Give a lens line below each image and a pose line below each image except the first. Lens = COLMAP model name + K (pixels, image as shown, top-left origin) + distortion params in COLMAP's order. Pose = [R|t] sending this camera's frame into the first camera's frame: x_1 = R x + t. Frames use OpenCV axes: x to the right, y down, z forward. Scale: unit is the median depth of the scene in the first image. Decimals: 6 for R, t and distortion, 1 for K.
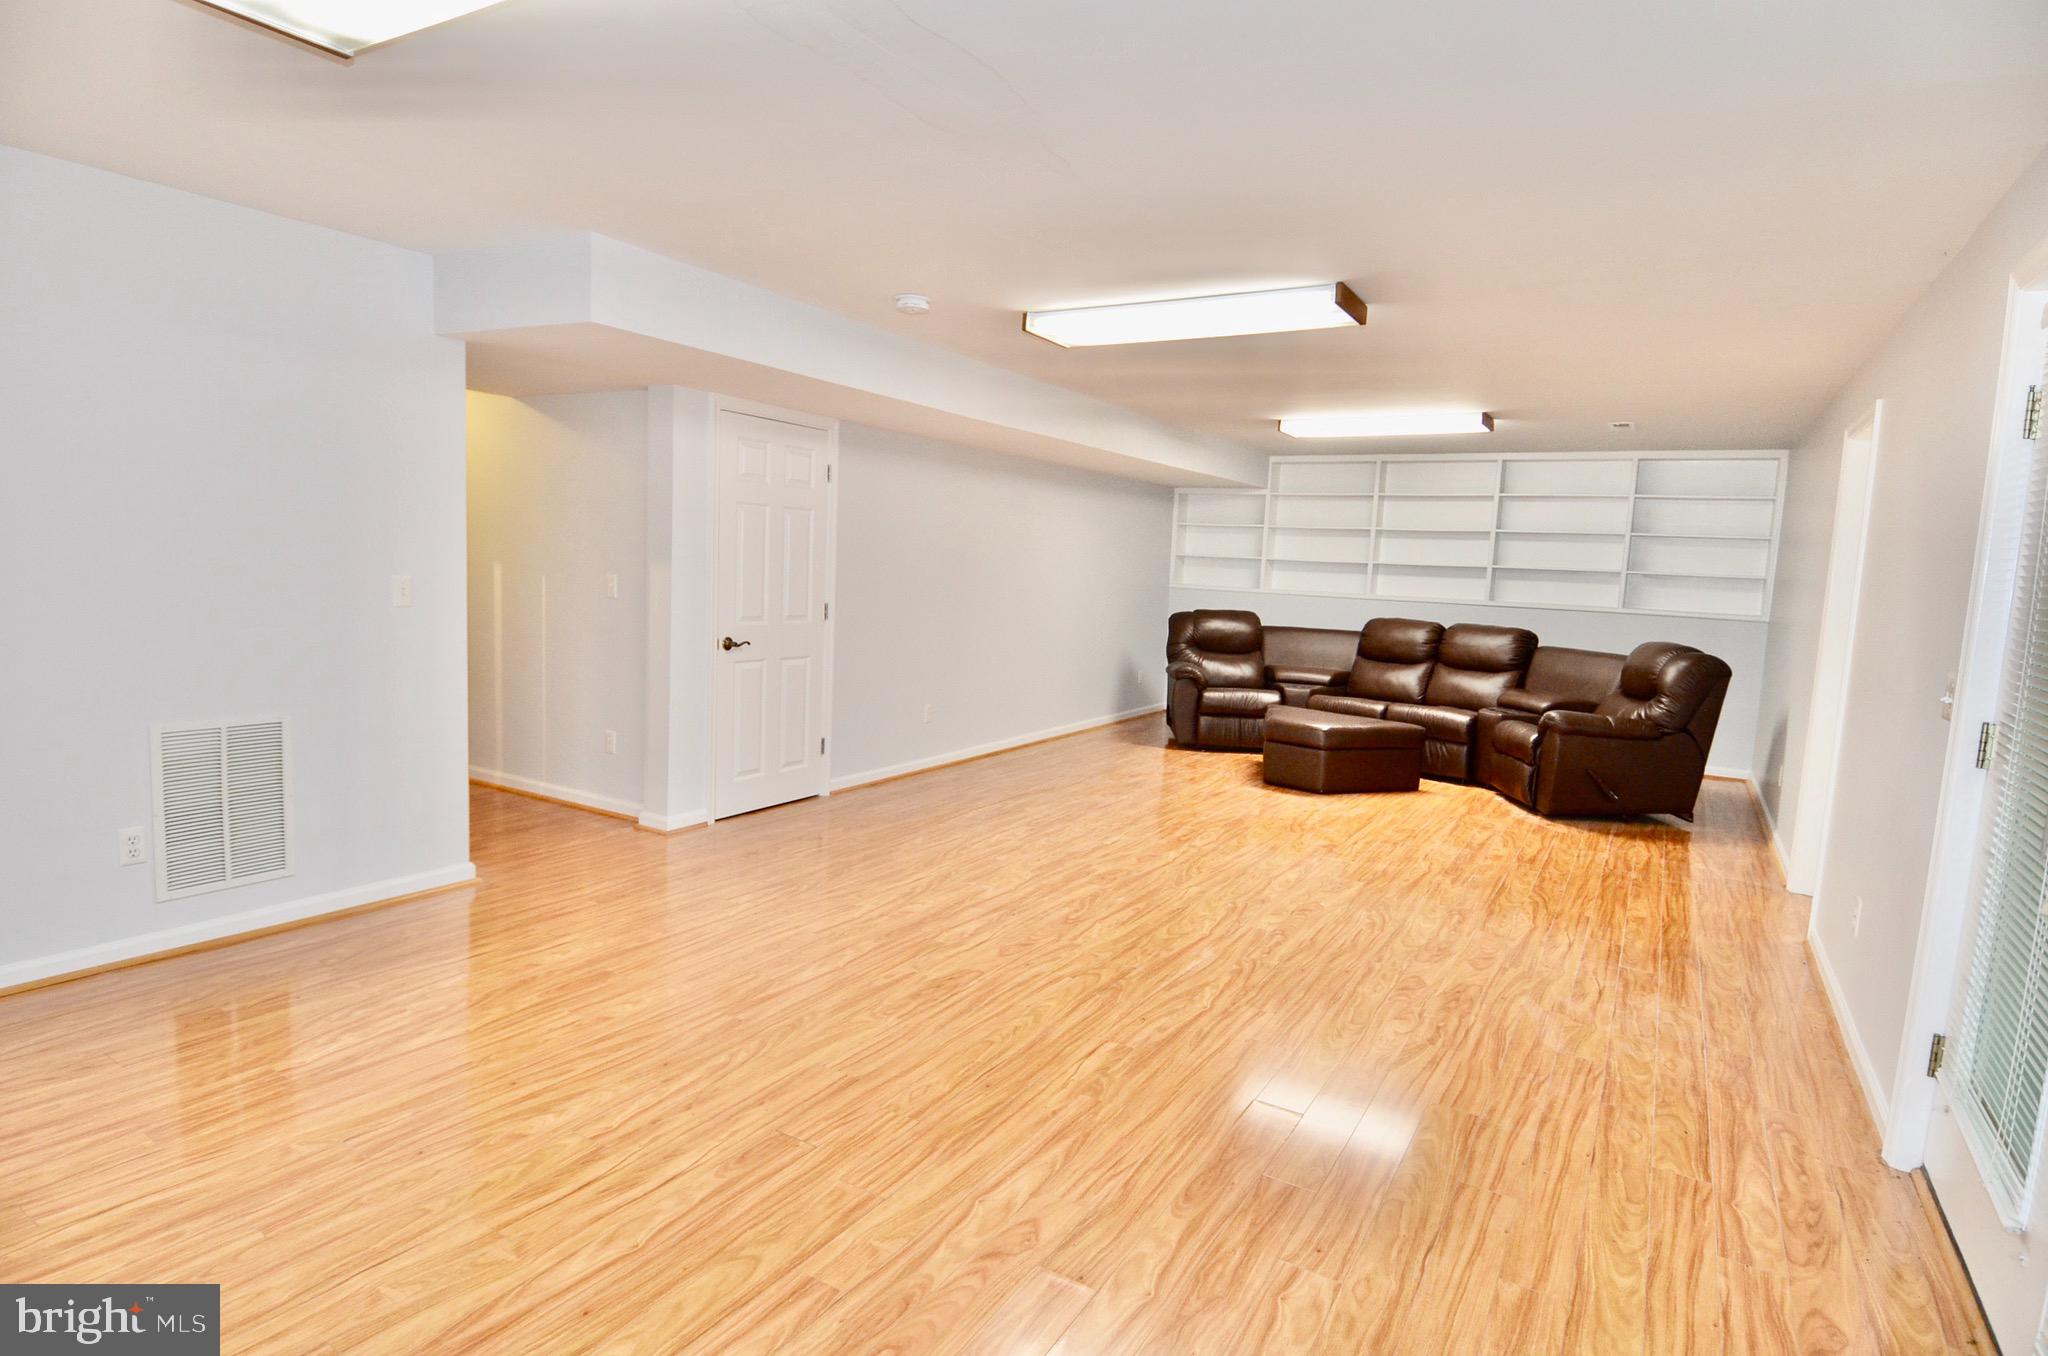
lens RADIAL K [[1064.7, 0, 1024.0], [0, 1064.7, 678.0], [0, 0, 1]] dist [-0.000363, -0.000122]
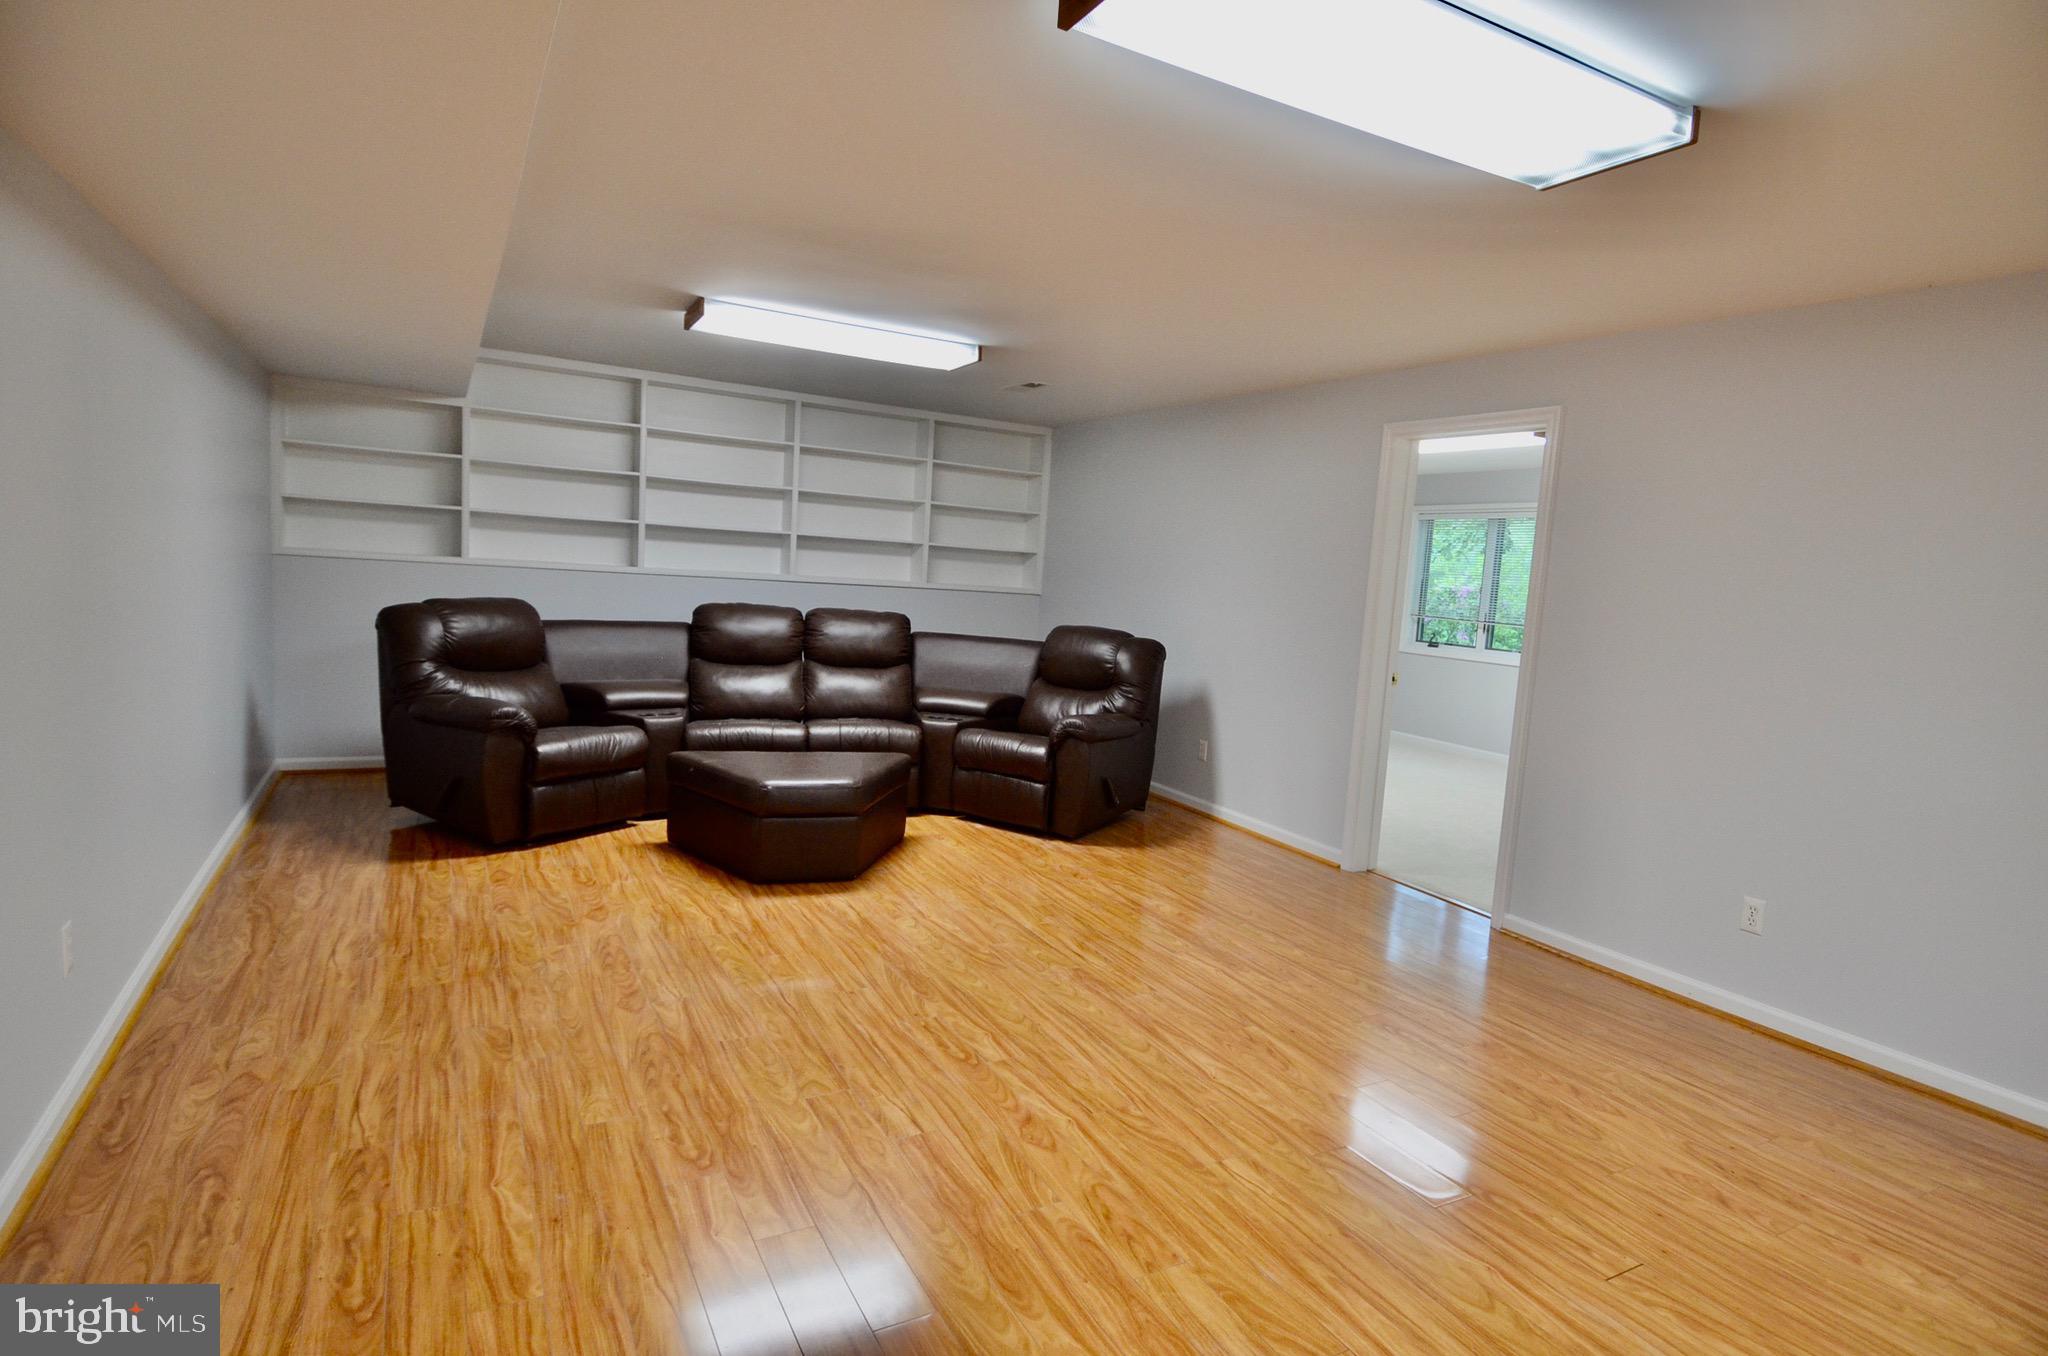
lens RADIAL K [[1038.5, 0, 1024.0], [0, 1038.5, 678.0], [0, 0, 1]] dist [-0.000373, -0.000294]
pose [[0.486378, -0.107546, 0.867104, -0.233237], [0.049176, 0.994192, 0.095725, -0.078297], [-0.872363, -0.003918, 0.488842, 0.576281]]
